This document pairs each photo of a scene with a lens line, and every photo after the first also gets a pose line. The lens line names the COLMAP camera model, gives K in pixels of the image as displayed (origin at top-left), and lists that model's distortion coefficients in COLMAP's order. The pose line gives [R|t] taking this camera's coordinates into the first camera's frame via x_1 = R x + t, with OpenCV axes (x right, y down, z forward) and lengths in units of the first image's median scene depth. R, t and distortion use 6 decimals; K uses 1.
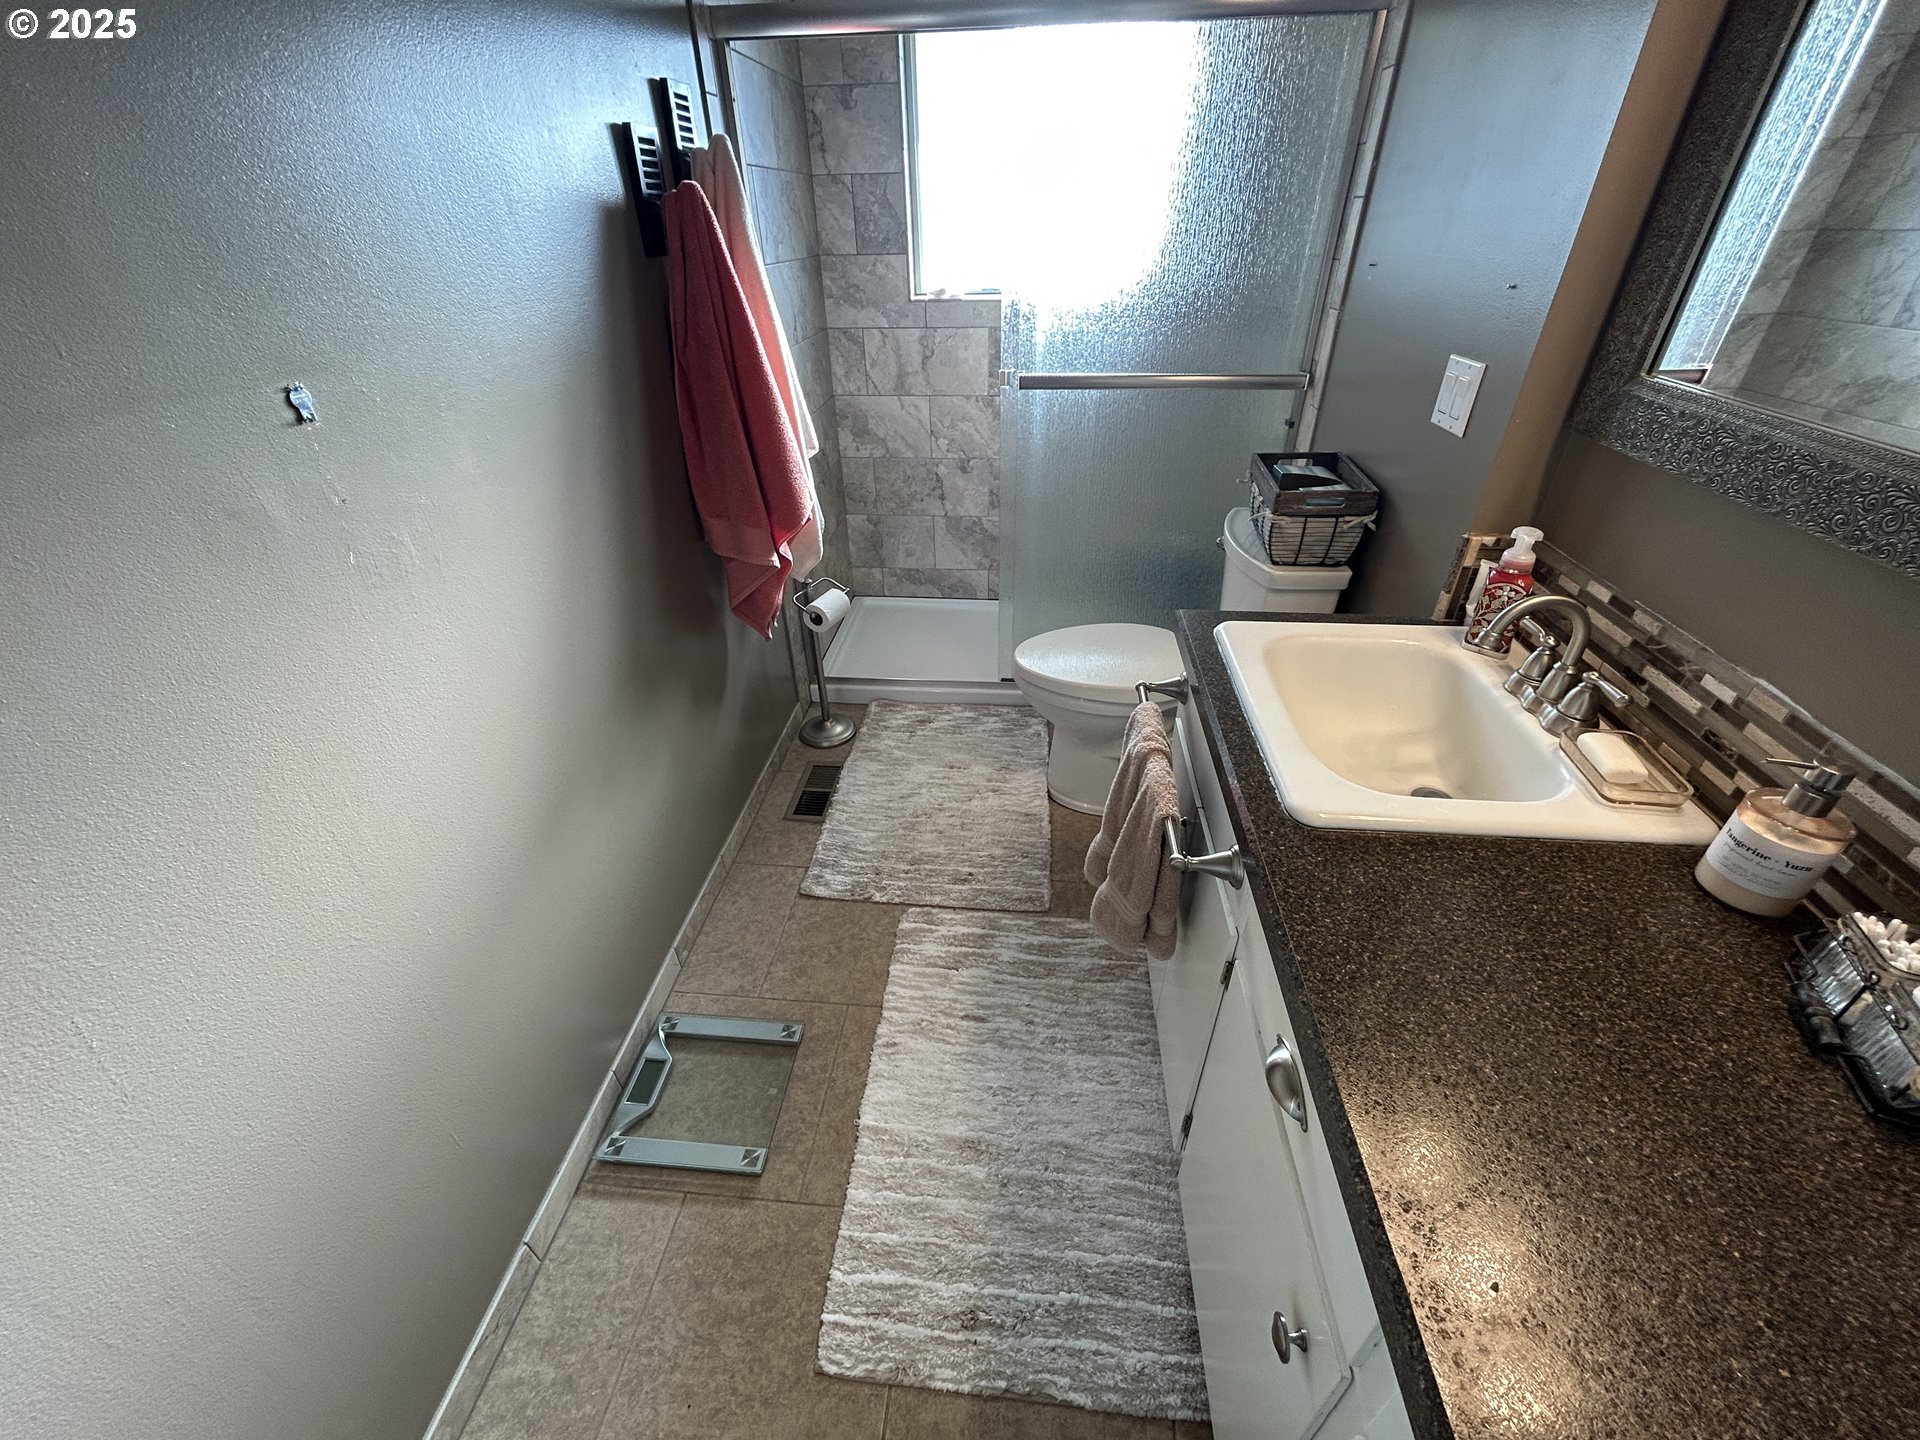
lens RADIAL K [[772.7, 0, 960.0], [0, 772.7, 720.0], [0, 0, 1]] dist [-0.008360, 0.004094]
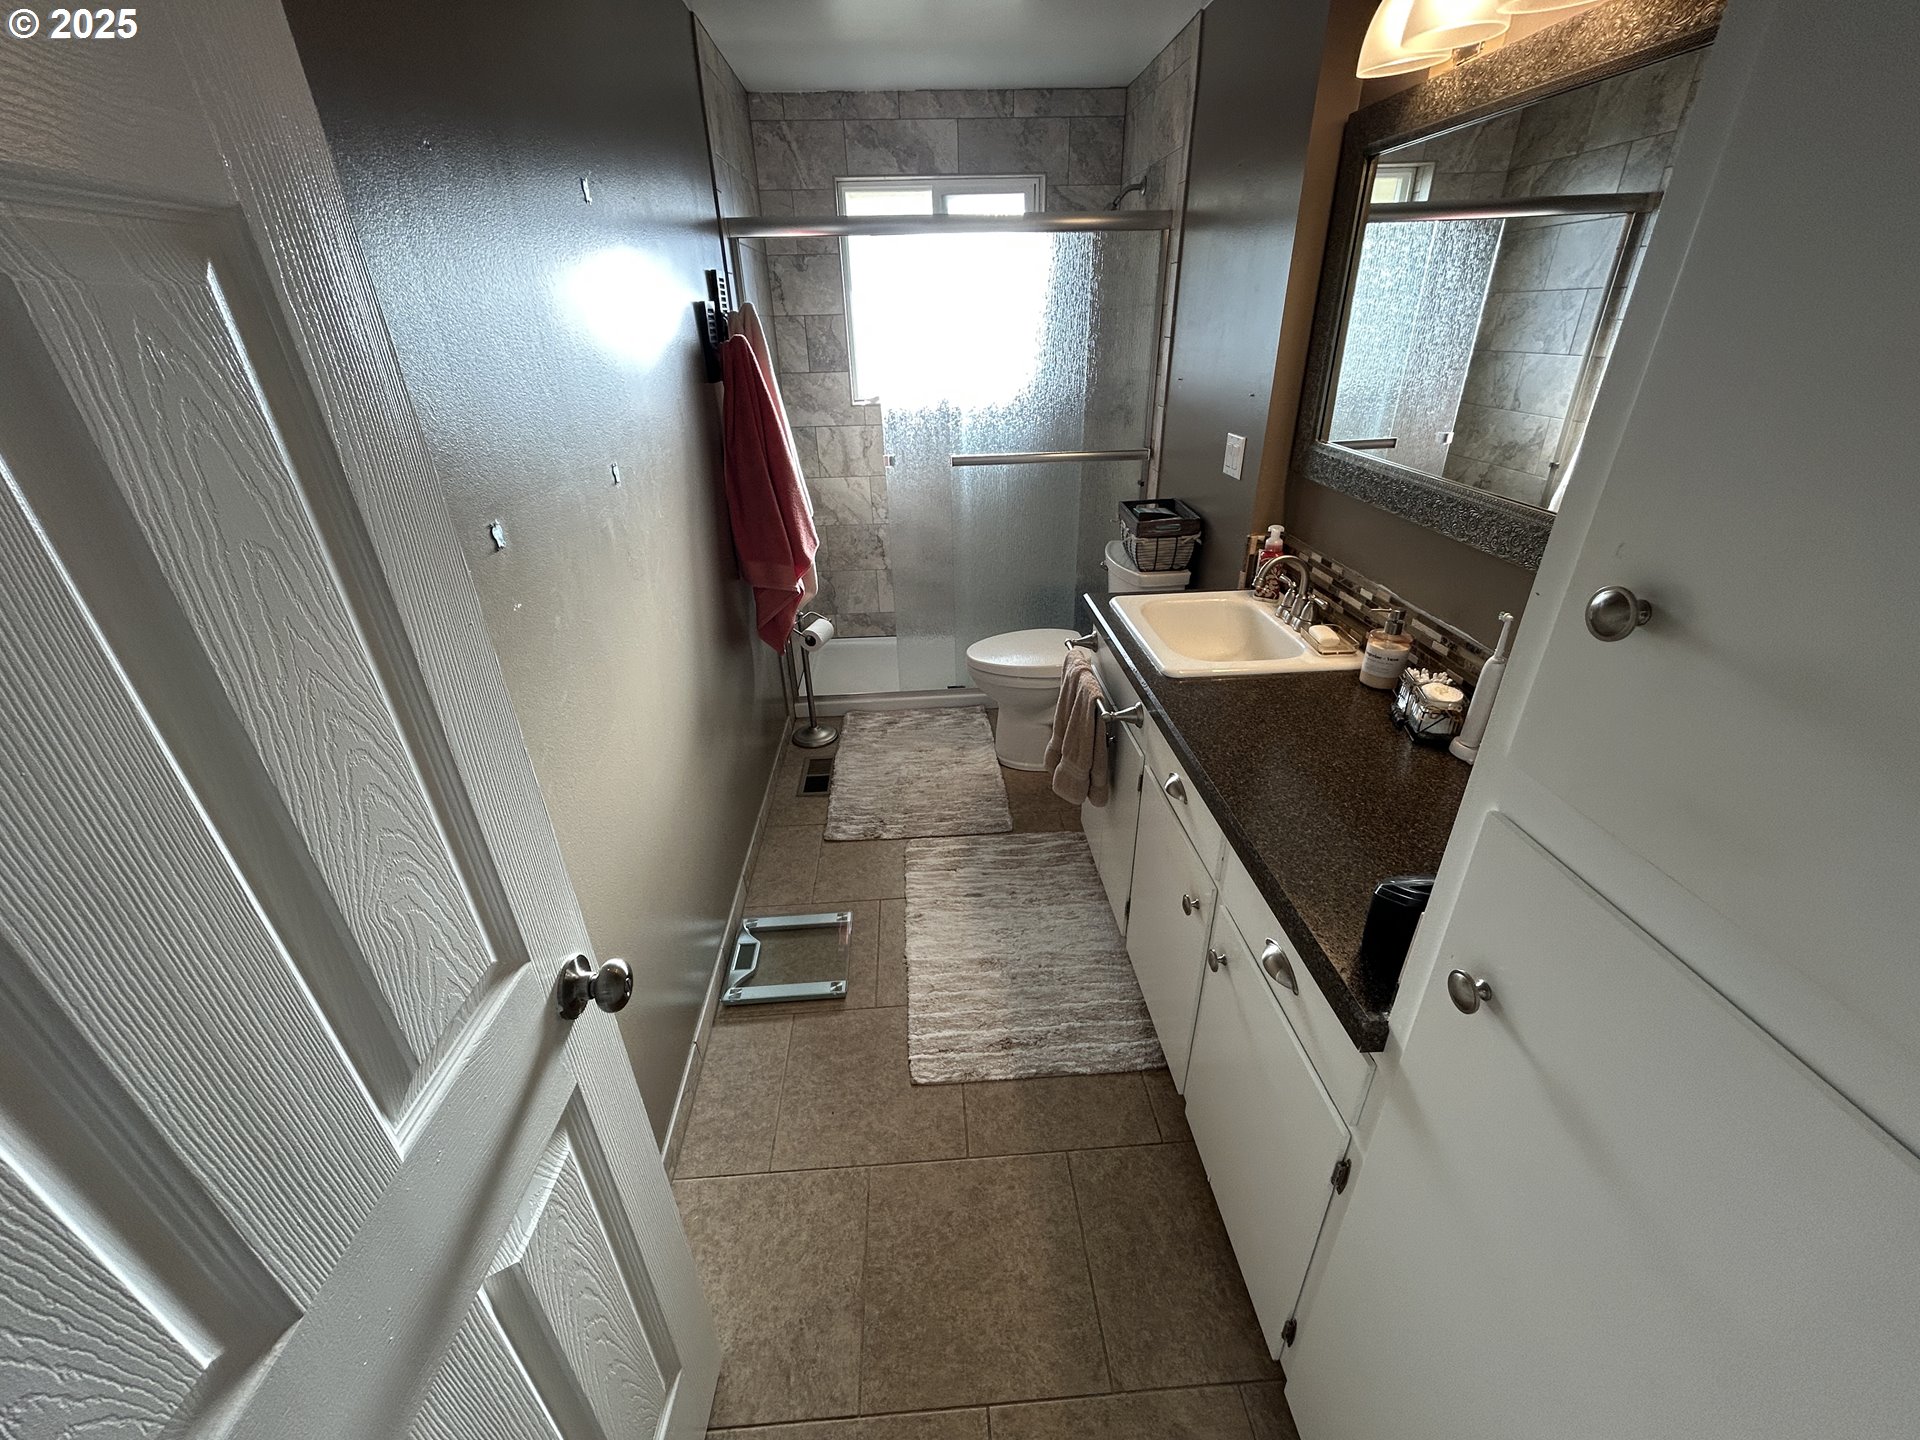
lens RADIAL K [[772.7, 0, 960.0], [0, 772.7, 720.0], [0, 0, 1]] dist [-0.008360, 0.004094]
pose [[0.987342, -0.076643, 0.138857, -0.185831], [0.090418, 0.991288, -0.095769, 0.214880], [-0.130307, 0.107112, 0.985671, -0.435733]]
